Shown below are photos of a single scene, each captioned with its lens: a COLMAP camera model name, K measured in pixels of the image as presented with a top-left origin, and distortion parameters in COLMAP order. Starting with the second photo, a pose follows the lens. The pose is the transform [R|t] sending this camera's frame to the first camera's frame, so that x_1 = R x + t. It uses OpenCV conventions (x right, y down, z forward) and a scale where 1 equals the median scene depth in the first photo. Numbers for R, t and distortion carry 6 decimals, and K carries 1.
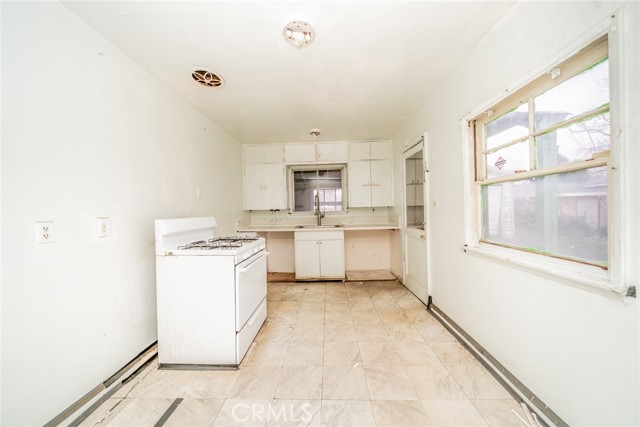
lens RADIAL K [[217.3, 0, 319.1], [0, 217.3, 213.2], [0, 0, 1]] dist [-0.007490, 0.000185]
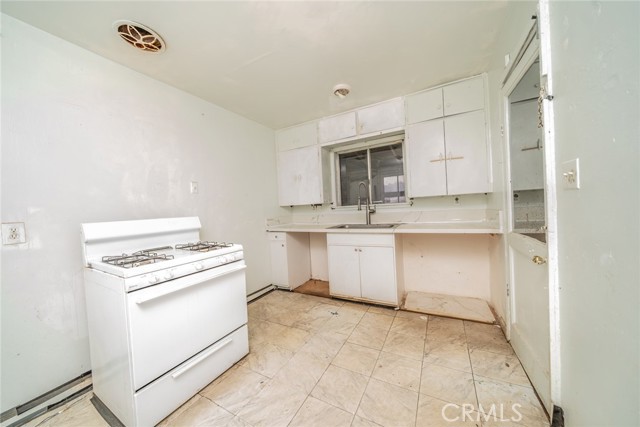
lens RADIAL K [[217.3, 0, 320.5], [0, 217.3, 213.5], [0, 0, 1]] dist [-0.007490, 0.000185]
pose [[0.893180, -0.011716, -0.449548, 0.217675], [0.025499, 0.999372, 0.024617, -0.002099], [0.448977, -0.033451, 0.892917, 0.330083]]
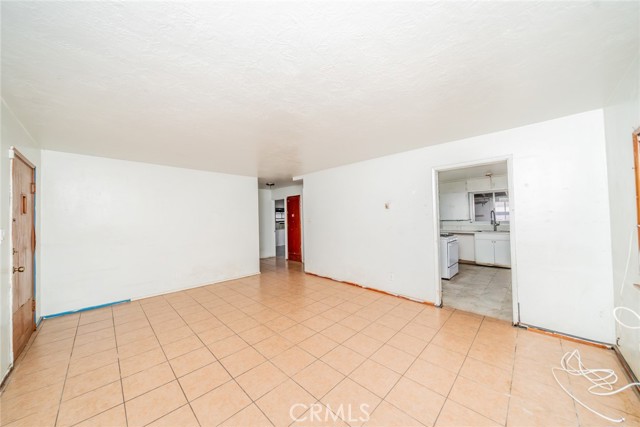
lens RADIAL K [[217.3, 0, 319.8], [0, 217.3, 216.0], [0, 0, 1]] dist [-0.007490, 0.000185]
pose [[0.740691, -0.001393, -0.671845, 0.124274], [-0.001992, 0.999989, -0.004270, -0.039216], [0.671843, 0.004501, 0.740680, -1.039994]]
